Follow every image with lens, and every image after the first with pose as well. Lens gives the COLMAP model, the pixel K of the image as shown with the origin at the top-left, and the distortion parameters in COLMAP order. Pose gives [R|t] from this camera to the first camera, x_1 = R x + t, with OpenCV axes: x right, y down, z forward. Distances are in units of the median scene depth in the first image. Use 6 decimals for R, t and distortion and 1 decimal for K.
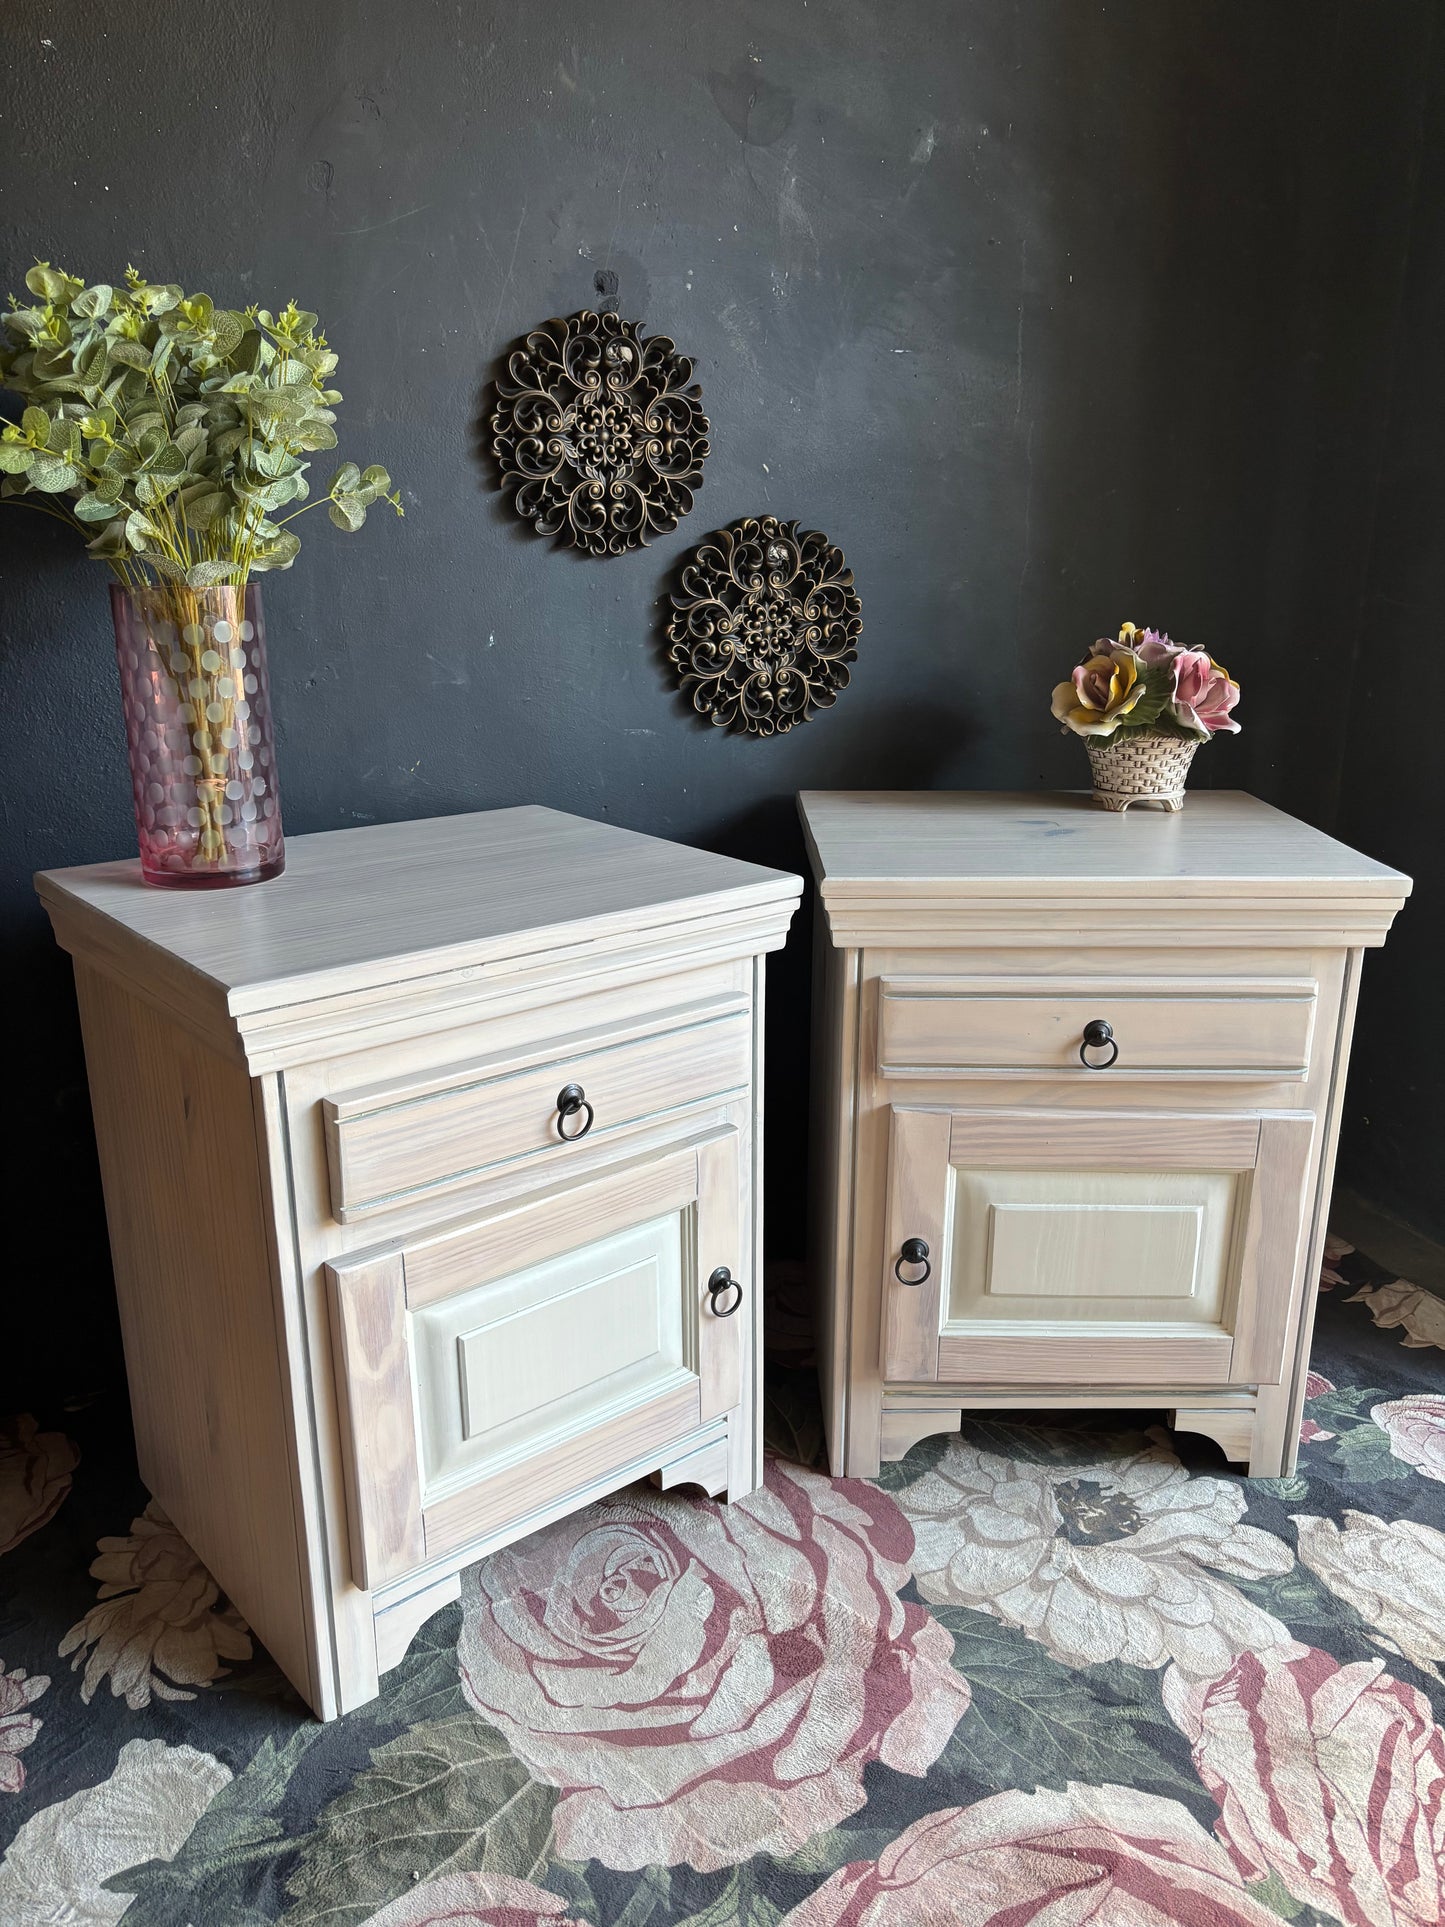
lens RADIAL K [[1443.8, 0, 722.5], [0, 1443.8, 963.5], [0, 0, 1]] dist [0.077928, -0.096204]
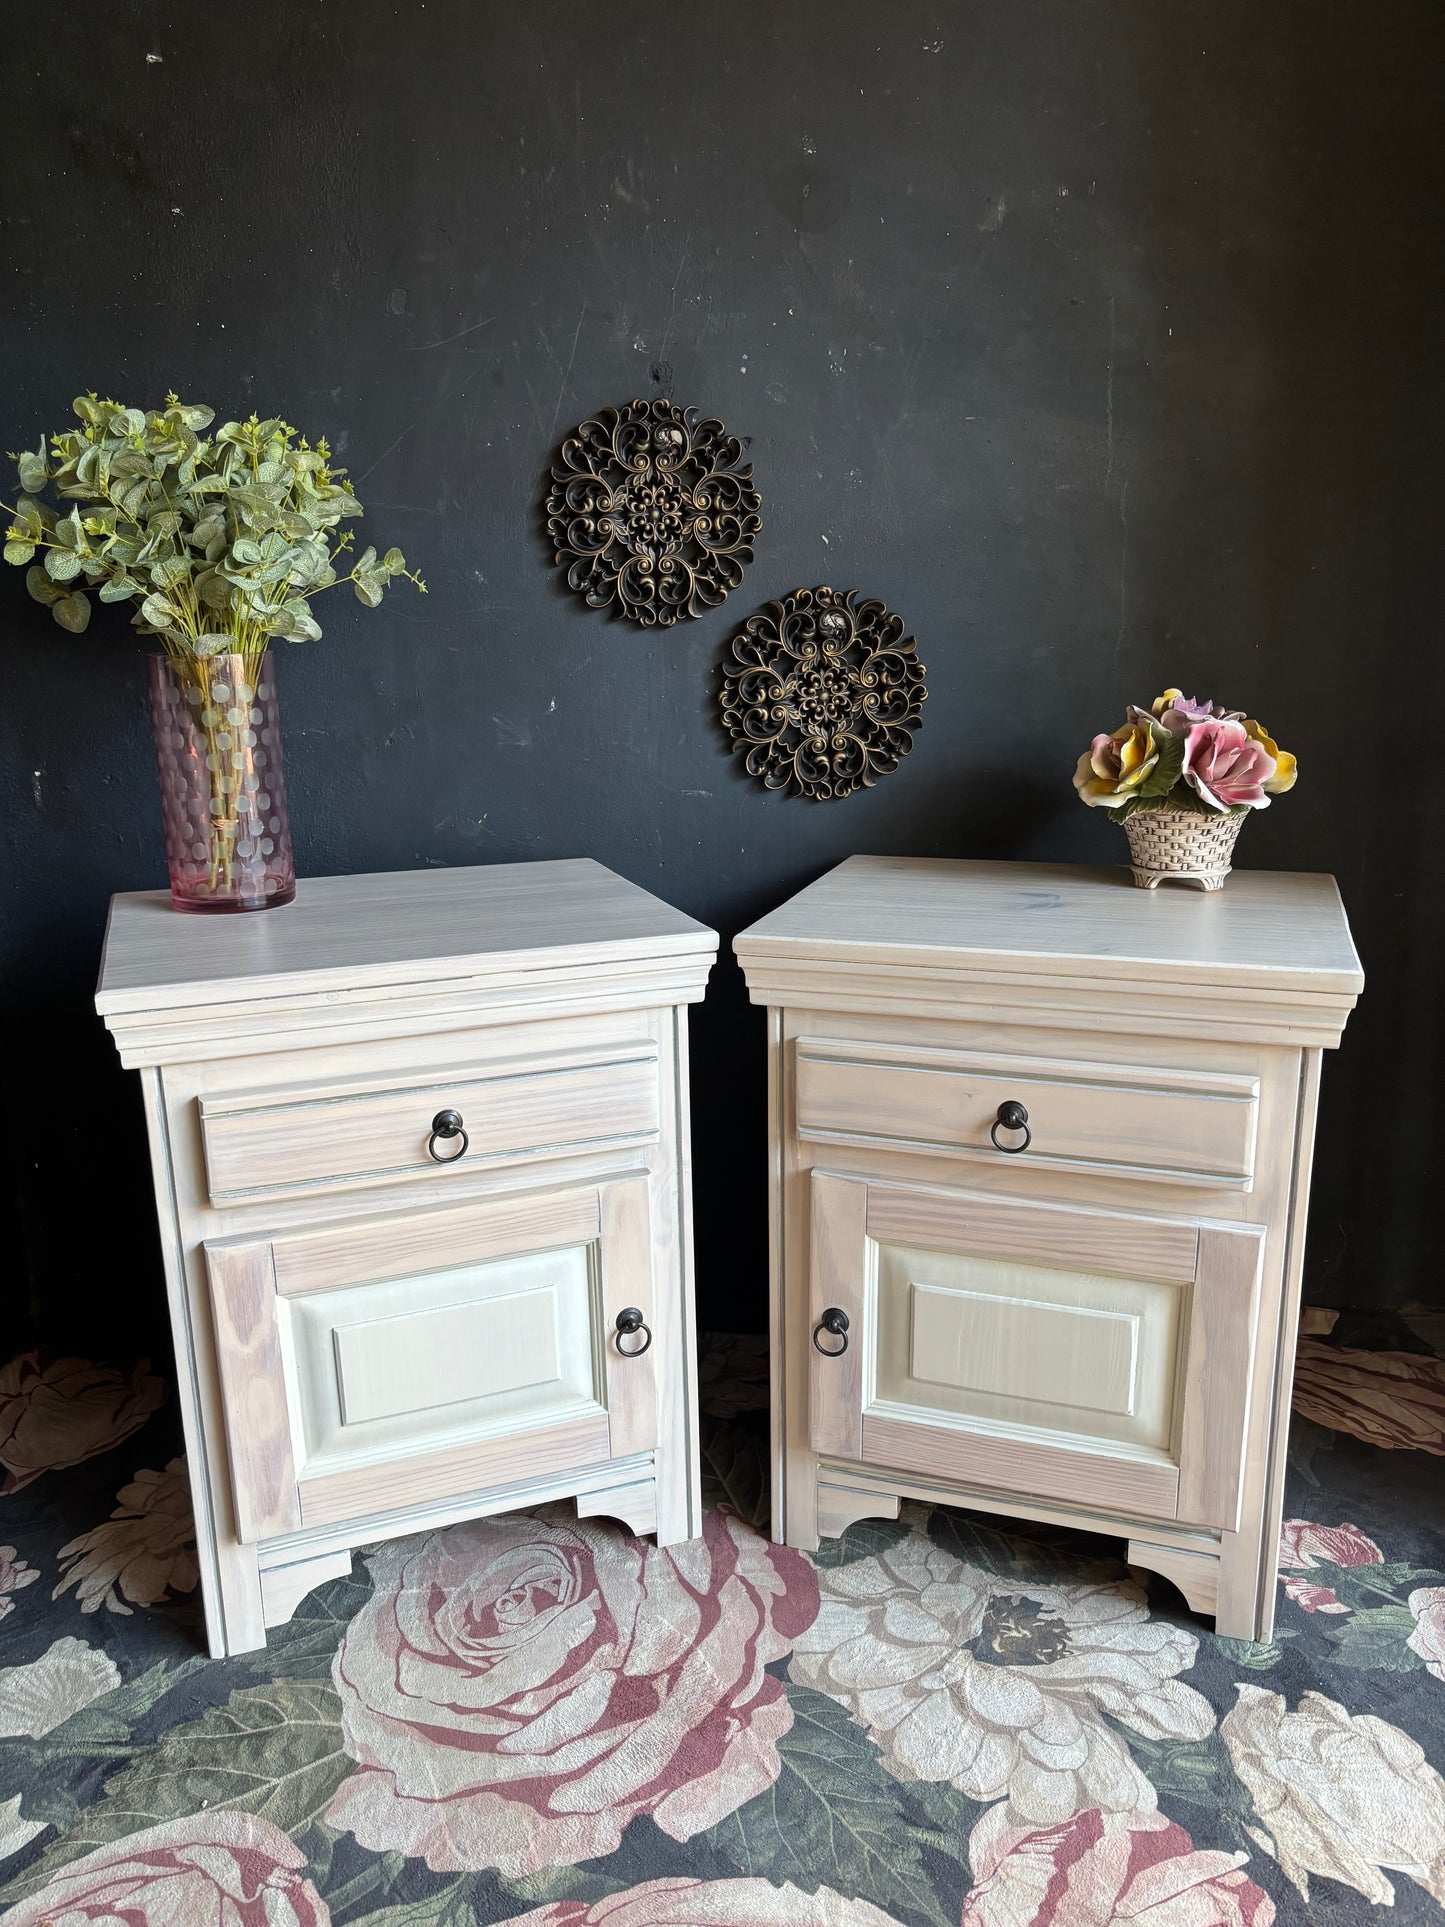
lens RADIAL K [[1437.9, 0, 717.2], [0, 1437.9, 969.8], [0, 0, 1]] dist [0.084532, -0.103531]
pose [[0.942348, 0.064597, -0.328339, 0.391042], [-0.078995, 0.996402, -0.030690, -0.002521], [0.325176, 0.054858, 0.944061, 0.038908]]
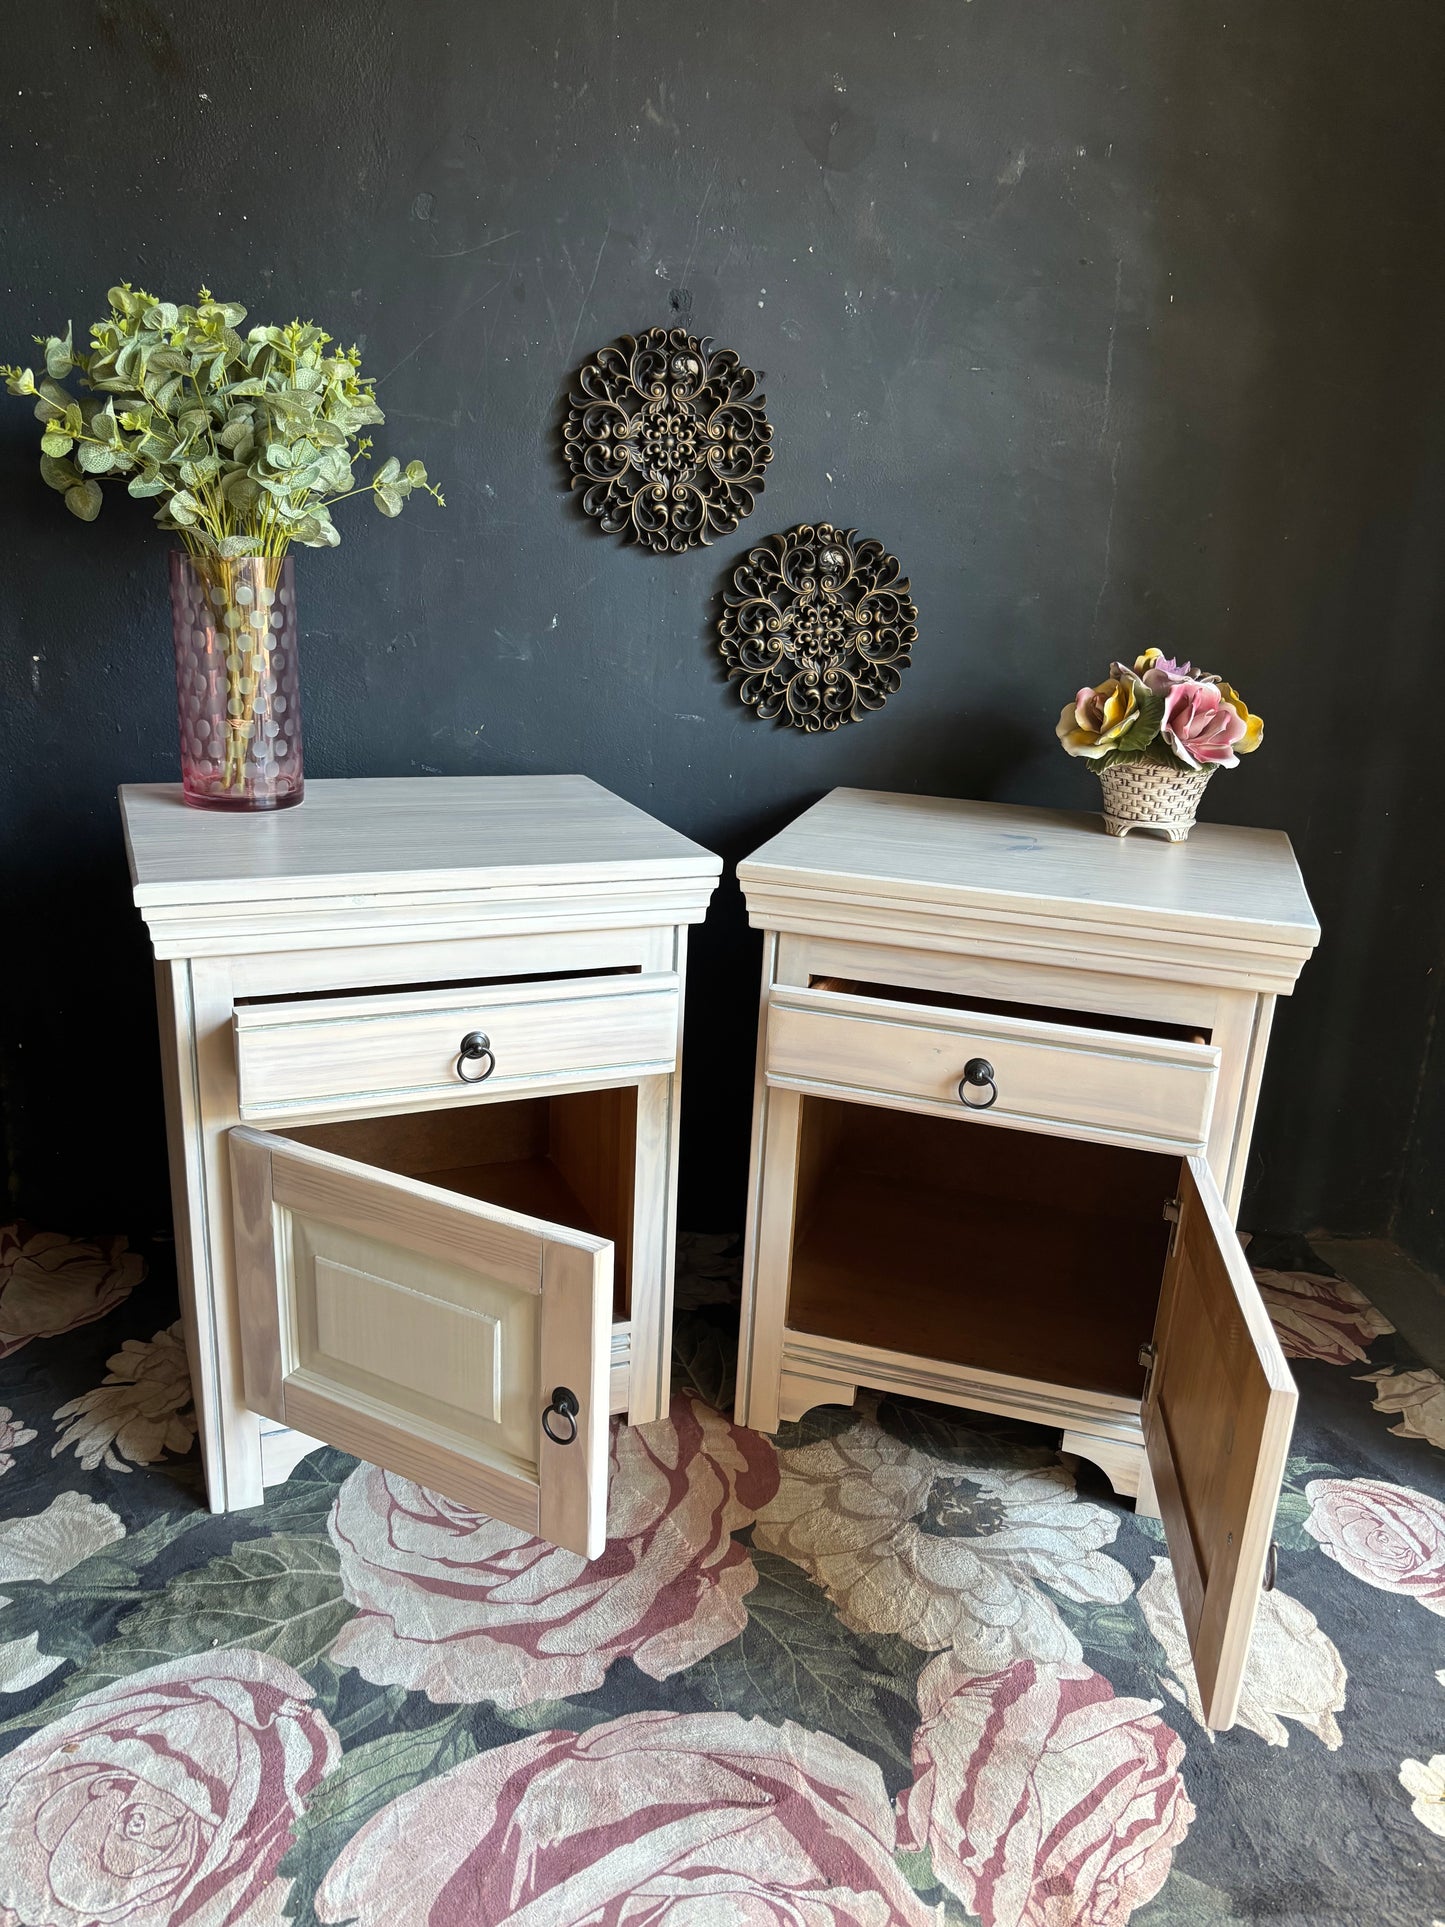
lens RADIAL K [[1439.8, 0, 723.9], [0, 1439.8, 976.0], [0, 0, 1]] dist [0.062923, -0.068588]
pose [[0.956128, 0.131564, -0.261745, 0.349094], [-0.129164, 0.991271, 0.026434, -0.001207], [0.262938, 0.008534, 0.964775, -0.035045]]
